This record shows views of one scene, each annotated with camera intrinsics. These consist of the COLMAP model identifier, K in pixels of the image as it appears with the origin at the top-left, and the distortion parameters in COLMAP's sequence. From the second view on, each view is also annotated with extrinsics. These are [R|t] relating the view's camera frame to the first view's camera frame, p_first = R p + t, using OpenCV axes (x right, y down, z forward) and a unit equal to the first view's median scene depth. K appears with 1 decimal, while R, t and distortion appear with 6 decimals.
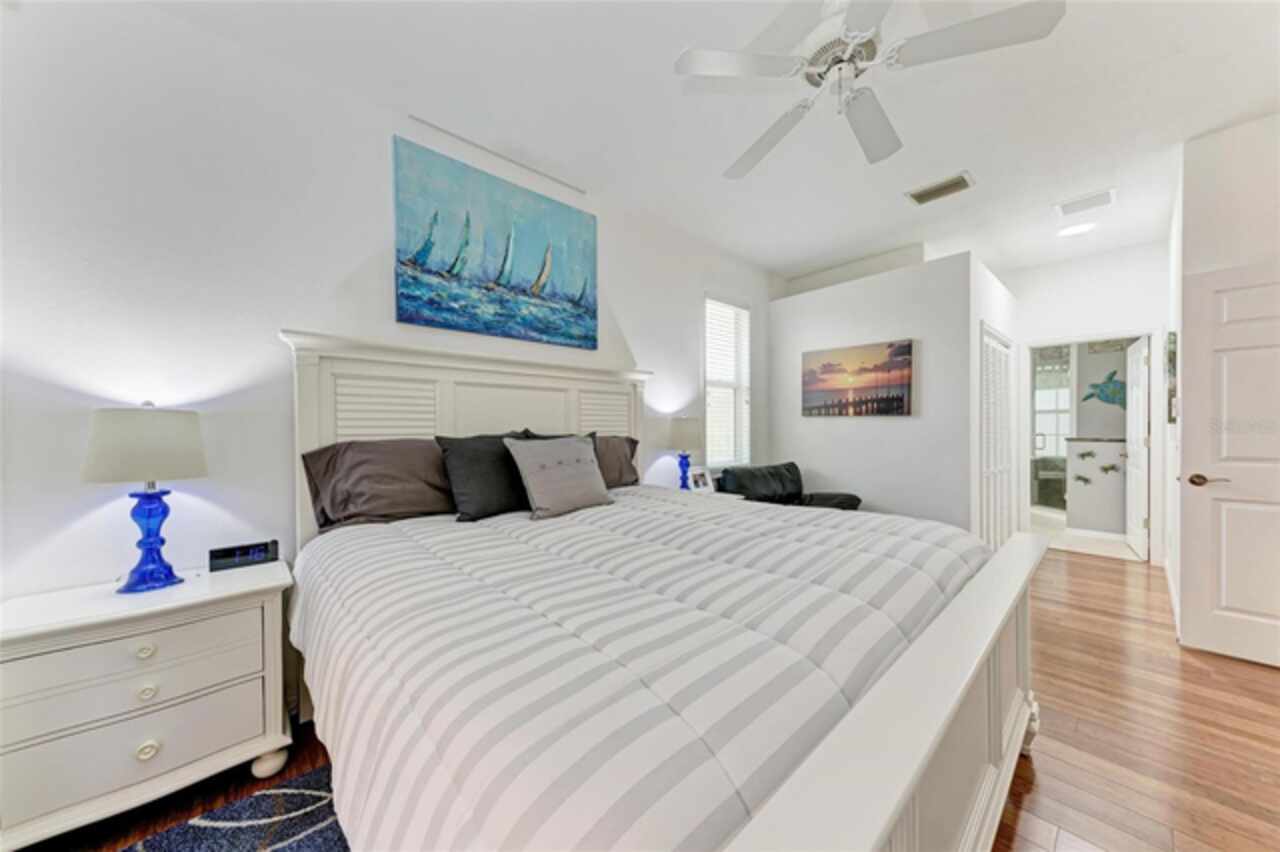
lens RADIAL K [[437.8, 0, 647.9], [0, 437.8, 432.0], [0, 0, 1]] dist [0.008966, -0.001426]
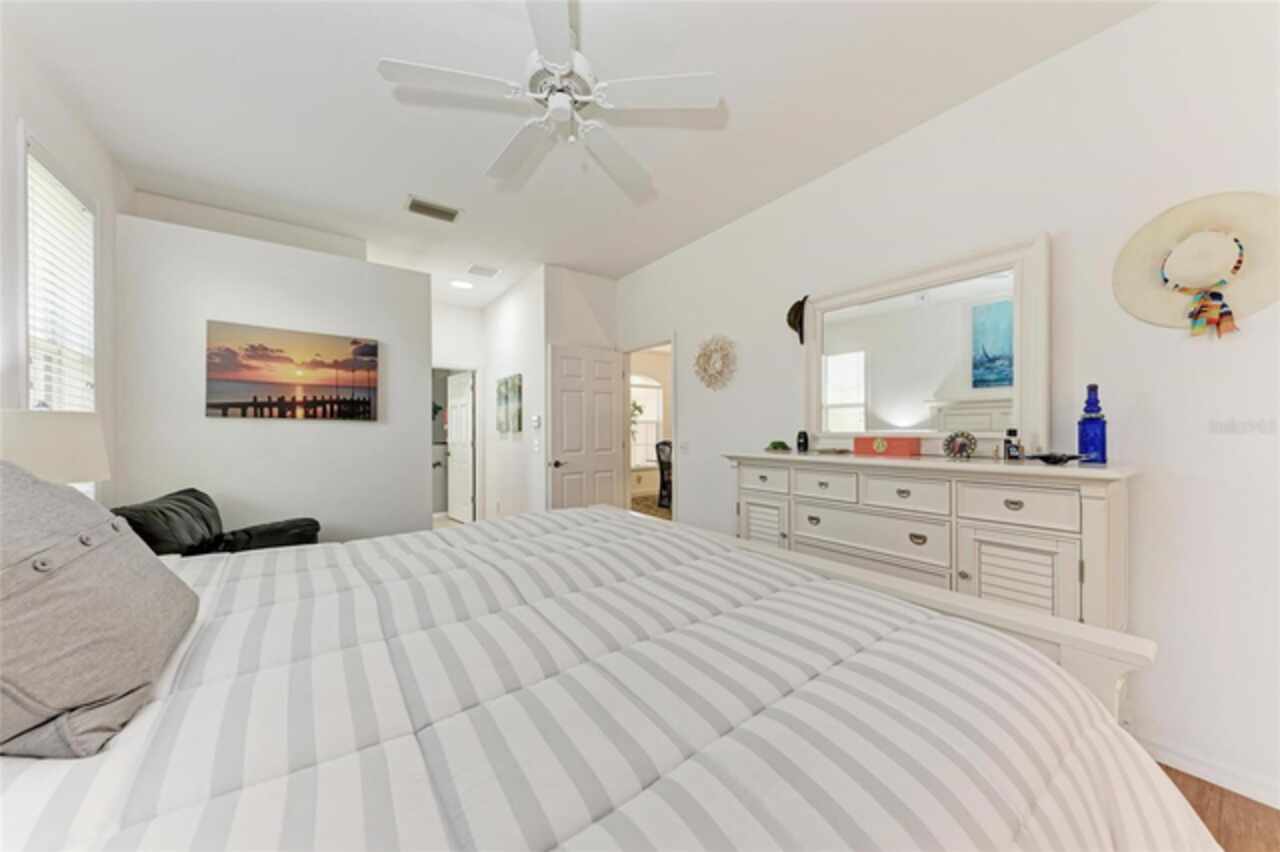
lens RADIAL K [[437.8, 0, 640.5], [0, 437.8, 433.8], [0, 0, 1]] dist [0.008966, -0.001426]
pose [[0.098817, 0.000486, 0.995106, -0.268166], [0.008813, 0.999960, -0.001363, -0.003215], [-0.995067, 0.008904, 0.098809, 0.314766]]
